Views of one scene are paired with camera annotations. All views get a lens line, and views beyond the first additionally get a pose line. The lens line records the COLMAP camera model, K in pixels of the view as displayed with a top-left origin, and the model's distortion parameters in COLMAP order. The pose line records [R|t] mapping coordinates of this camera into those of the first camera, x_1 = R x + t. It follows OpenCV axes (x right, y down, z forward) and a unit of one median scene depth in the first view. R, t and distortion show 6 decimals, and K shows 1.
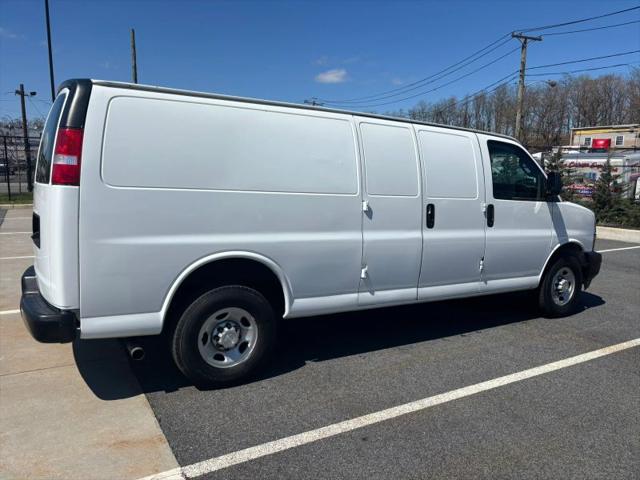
lens RADIAL K [[483.9, 0, 320.0], [0, 483.9, 240.0], [0, 0, 1]] dist [0.023879, -0.007893]
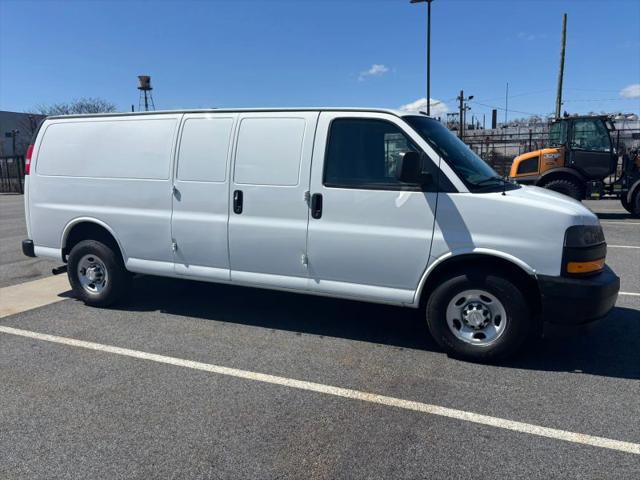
lens RADIAL K [[483.9, 0, 320.0], [0, 483.9, 240.0], [0, 0, 1]] dist [0.023879, -0.007893]
pose [[0.589190, 0.095577, -0.802322, 1.199455], [-0.084773, 0.994811, 0.056254, -0.042962], [0.803535, 0.034871, 0.594235, 0.552291]]
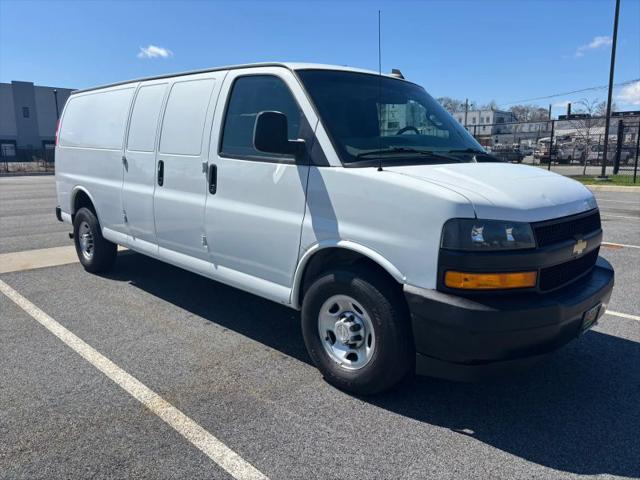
lens RADIAL K [[486.1, 0, 320.1], [0, 486.1, 241.9], [0, 0, 1]] dist [0.029409, -0.003336]
pose [[0.247225, 0.154624, -0.956541, 1.289277], [-0.129628, 0.983589, 0.125493, -0.080402], [0.960248, 0.092970, 0.263211, 1.097189]]
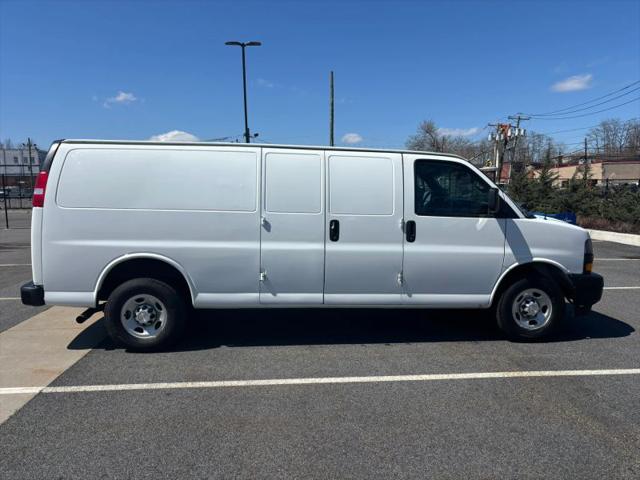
lens RADIAL K [[480.2, 0, 318.1], [0, 480.2, 240.4], [0, 0, 1]] dist [0.027937, -0.003944]
pose [[0.899652, 0.015828, -0.436320, 0.704757], [-0.035187, 0.998720, -0.036324, 0.015976], [0.435187, 0.048031, 0.899058, -0.019448]]
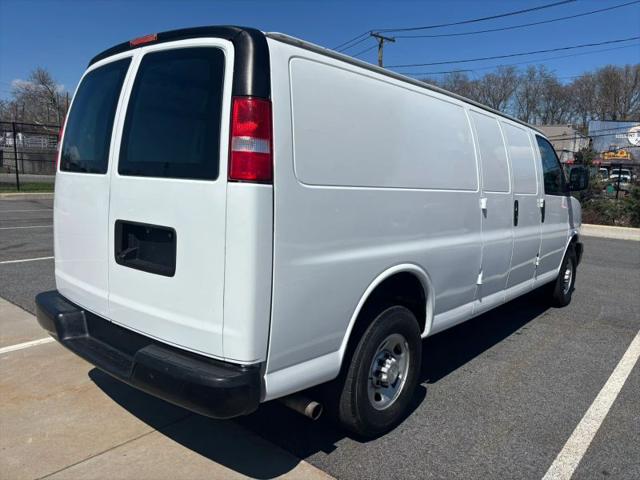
lens RADIAL K [[486.1, 0, 320.1], [0, 486.1, 241.9], [0, 0, 1]] dist [0.029409, -0.003336]
pose [[0.946497, -0.038046, 0.320462, -0.456032], [0.030958, 0.999151, 0.027186, -0.032203], [-0.321224, -0.015811, 0.946871, 0.227559]]
